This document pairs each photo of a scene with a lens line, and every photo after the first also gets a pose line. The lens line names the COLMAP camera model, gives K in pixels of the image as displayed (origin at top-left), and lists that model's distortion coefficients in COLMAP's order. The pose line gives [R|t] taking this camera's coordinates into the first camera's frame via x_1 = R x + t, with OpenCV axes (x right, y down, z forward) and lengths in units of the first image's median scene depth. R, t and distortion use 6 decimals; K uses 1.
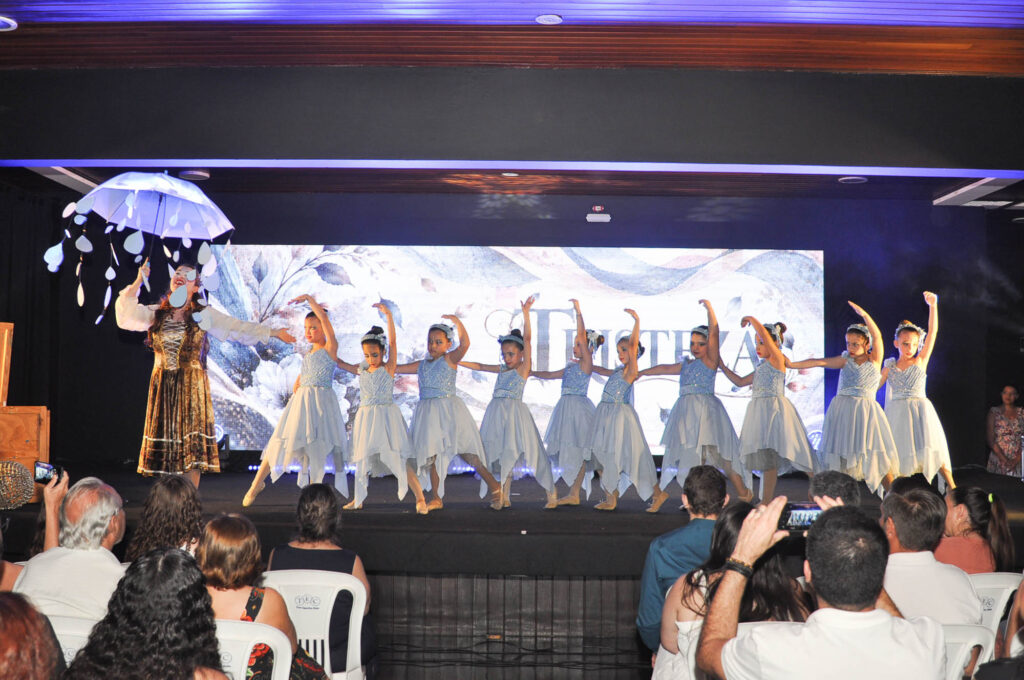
lens RADIAL K [[1060.5, 0, 511.7], [0, 1060.5, 344.9], [0, 0, 1]] dist [-0.107588, 0.000486]
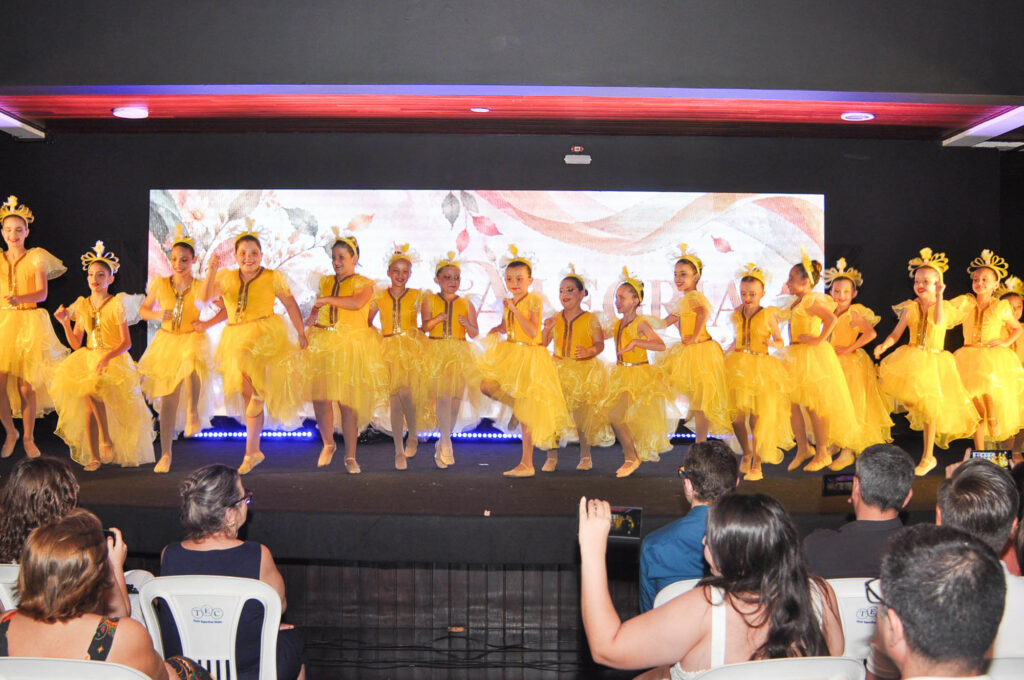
lens RADIAL K [[1079.3, 0, 511.3], [0, 1079.3, 358.4], [0, 0, 1]] dist [-0.102196, 0.004978]
pose [[0.999849, -0.003925, 0.016938, 0.014589], [0.003034, 0.998628, 0.052284, 0.004739], [-0.017120, -0.052225, 0.998489, 0.116169]]
